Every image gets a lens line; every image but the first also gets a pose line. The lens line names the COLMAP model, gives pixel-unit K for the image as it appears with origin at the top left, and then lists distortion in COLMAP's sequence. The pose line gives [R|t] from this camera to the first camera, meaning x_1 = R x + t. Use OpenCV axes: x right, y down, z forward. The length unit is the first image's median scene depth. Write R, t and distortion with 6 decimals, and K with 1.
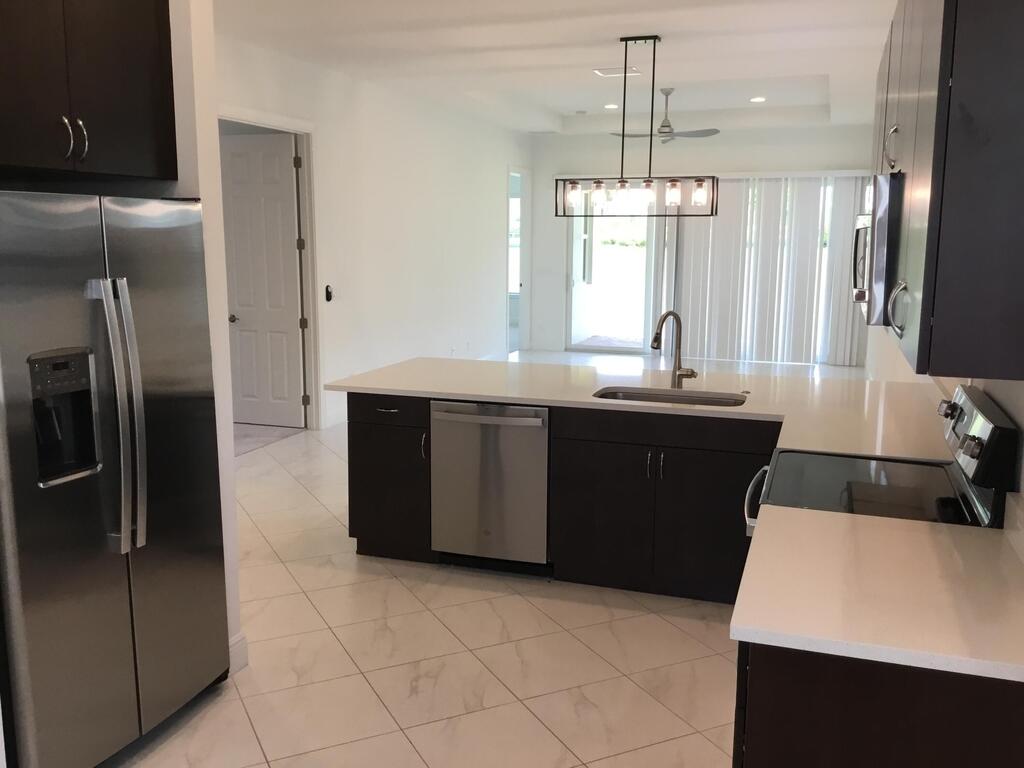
lens RADIAL K [[930.7, 0, 506.8], [0, 930.7, 373.6], [0, 0, 1]] dist [0.068076, -0.118567]
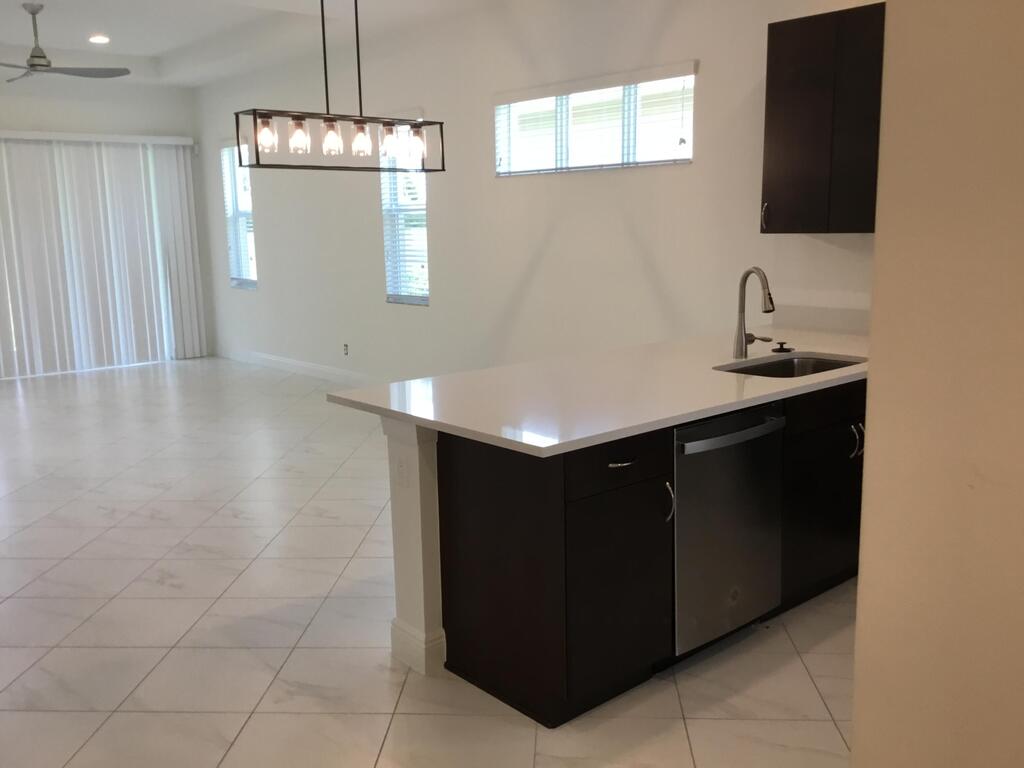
lens RADIAL K [[924.2, 0, 502.5], [0, 924.2, 379.5], [0, 0, 1]] dist [0.066840, -0.114399]
pose [[0.496612, -0.163766, 0.852383, -0.305531], [0.150755, 0.983388, 0.101103, -0.039375], [-0.854780, 0.078292, 0.513051, 0.347531]]
